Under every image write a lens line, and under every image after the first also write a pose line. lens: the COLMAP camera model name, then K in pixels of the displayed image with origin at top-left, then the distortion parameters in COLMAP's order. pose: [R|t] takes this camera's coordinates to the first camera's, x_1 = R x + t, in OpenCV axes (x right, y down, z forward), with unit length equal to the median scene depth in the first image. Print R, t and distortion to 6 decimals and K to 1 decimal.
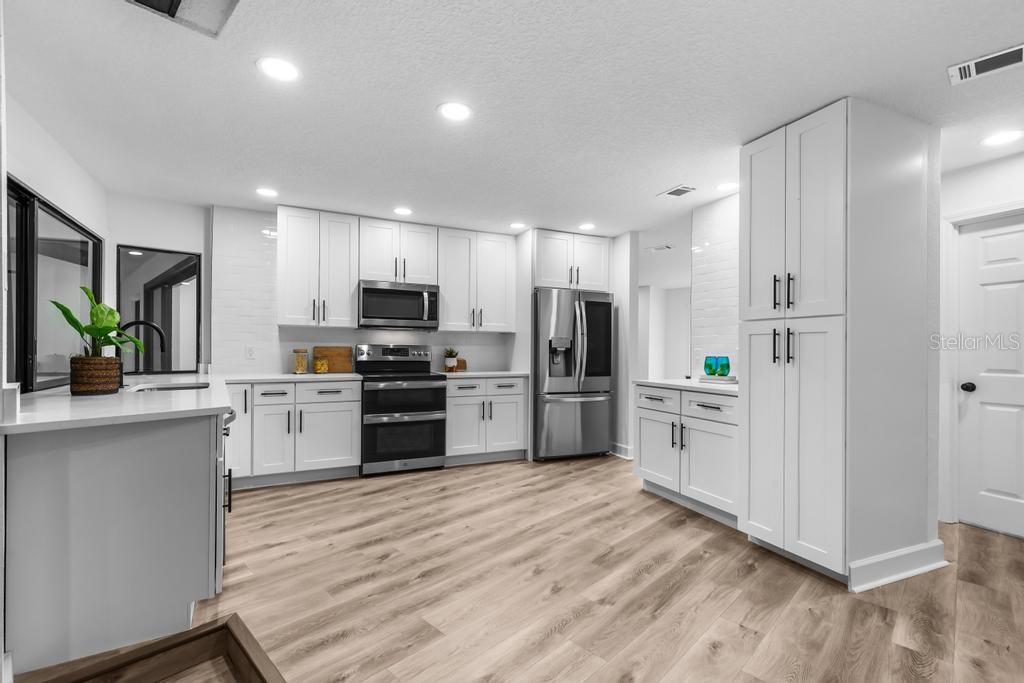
lens RADIAL K [[475.6, 0, 515.2], [0, 475.6, 348.9], [0, 0, 1]] dist [0.004850, -0.001124]
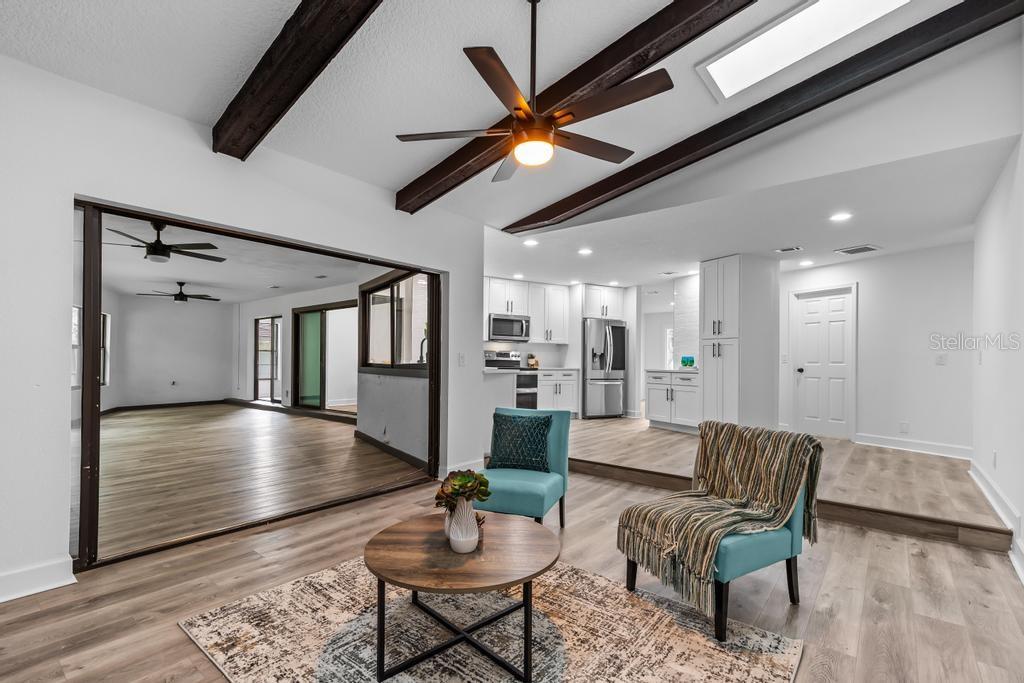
lens RADIAL K [[475.6, 0, 517.2], [0, 475.6, 358.5], [0, 0, 1]] dist [0.004850, -0.001124]
pose [[0.996318, 0.004679, 0.085608, -0.361322], [-0.004177, 0.999973, -0.006039, 0.030627], [-0.085634, 0.005659, 0.996311, -0.729576]]
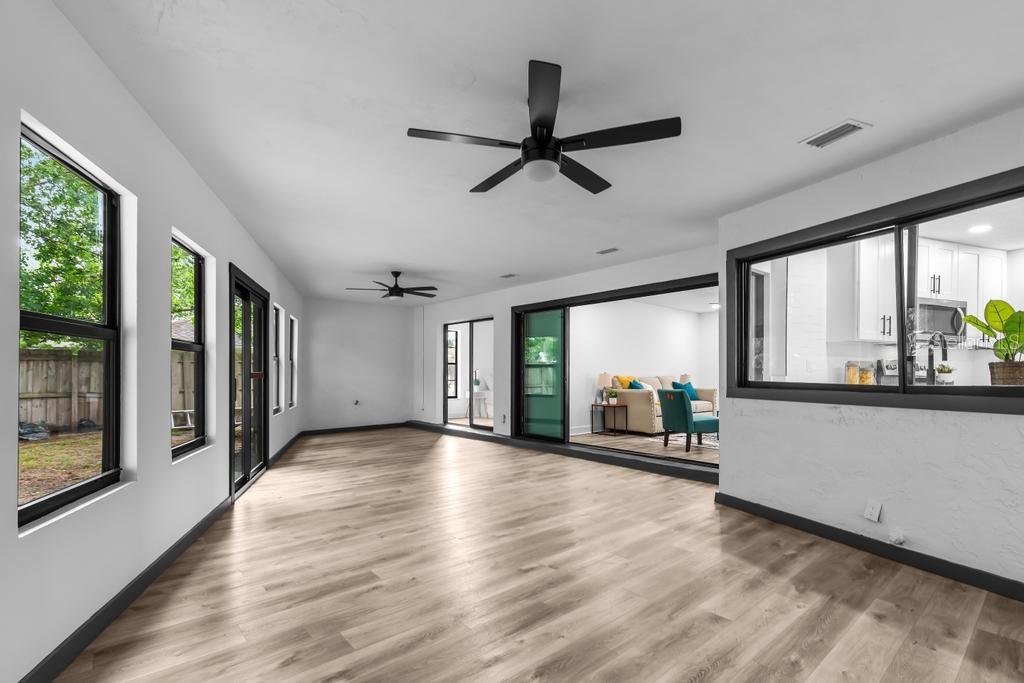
lens RADIAL K [[475.6, 0, 514.2], [0, 475.6, 374.3], [0, 0, 1]] dist [0.004850, -0.001124]
pose [[0.996052, 0.001406, -0.088766, -1.056024], [-0.001364, 0.999999, 0.000532, 0.025762], [0.088767, -0.000409, 0.996052, -0.108810]]
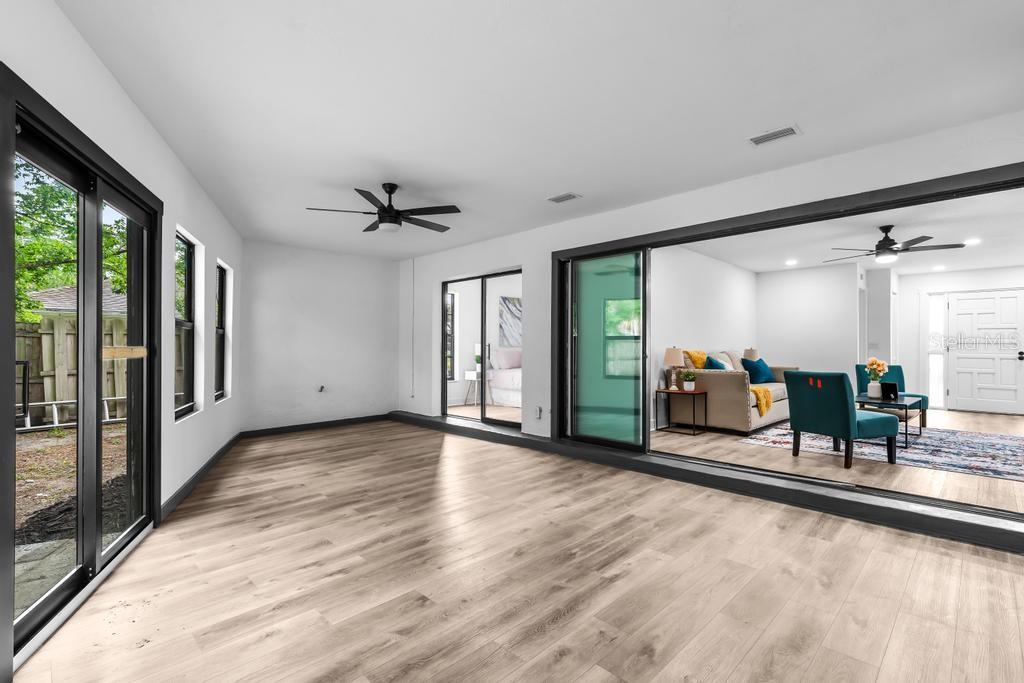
lens RADIAL K [[475.6, 0, 515.0], [0, 475.6, 346.2], [0, 0, 1]] dist [0.004850, -0.001124]
pose [[0.999873, -0.000570, -0.015908, -1.287087], [0.000485, 0.999986, -0.005342, 0.025446], [0.015911, 0.005334, 0.999859, 0.397270]]
